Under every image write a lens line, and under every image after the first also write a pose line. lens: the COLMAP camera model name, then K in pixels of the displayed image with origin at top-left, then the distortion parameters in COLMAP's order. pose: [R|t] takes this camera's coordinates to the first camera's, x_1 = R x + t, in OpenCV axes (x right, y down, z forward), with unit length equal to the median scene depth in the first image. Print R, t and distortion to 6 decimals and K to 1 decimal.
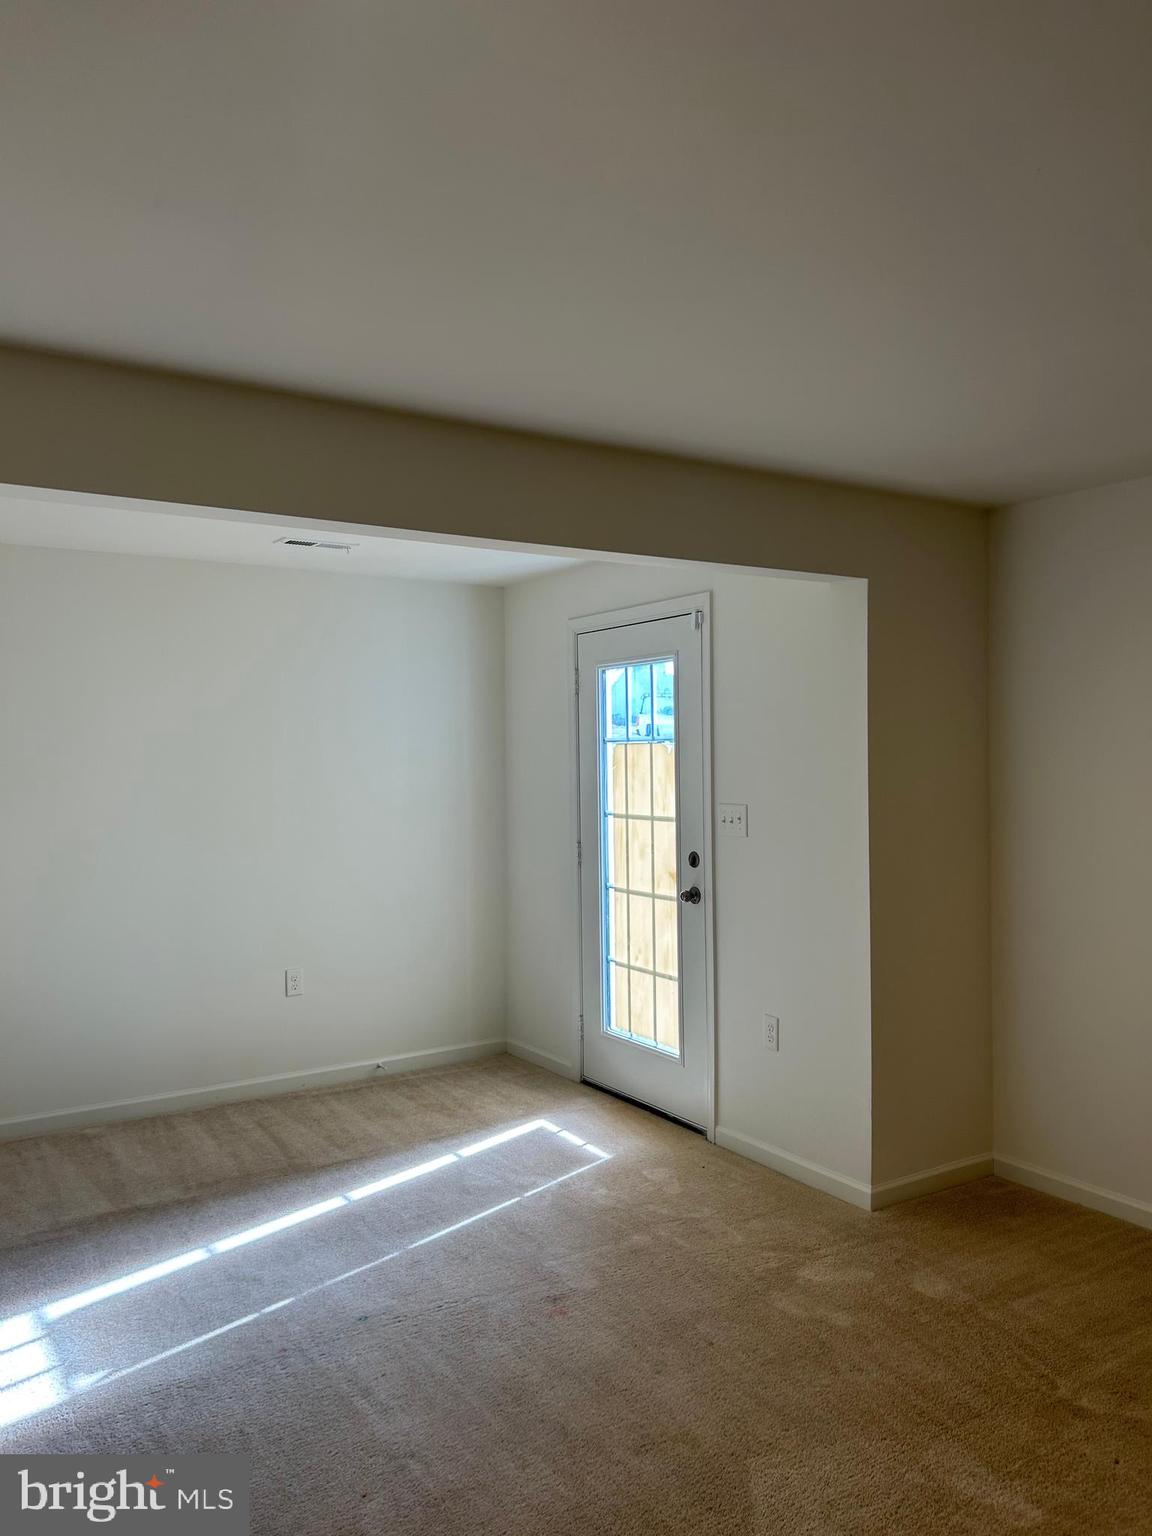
lens RADIAL K [[1153.7, 0, 577.0], [0, 1153.7, 768.9], [0, 0, 1]] dist [0.028816, -0.024510]
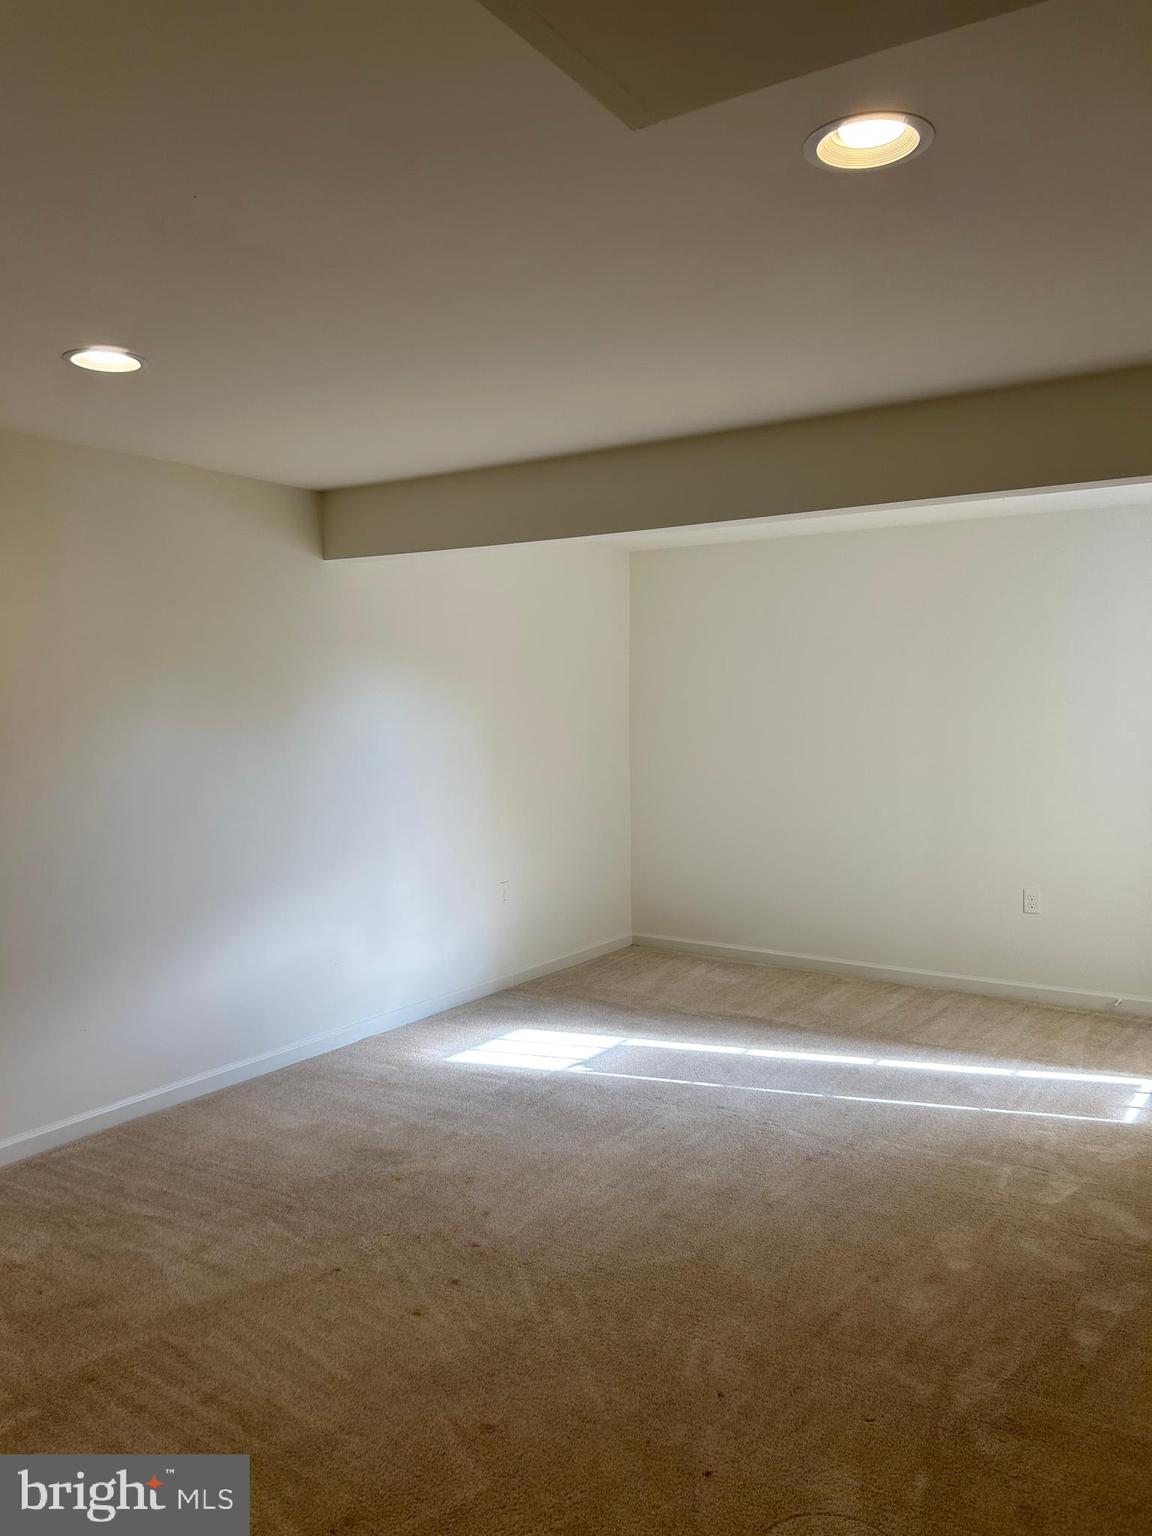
lens RADIAL K [[1153.7, 0, 577.2], [0, 1153.7, 768.4], [0, 0, 1]] dist [0.028816, -0.024510]
pose [[0.400502, 0.062907, -0.914134, 0.752045], [-0.005977, 0.997799, 0.066046, -0.010599], [0.916276, -0.020988, 0.399997, 0.240145]]
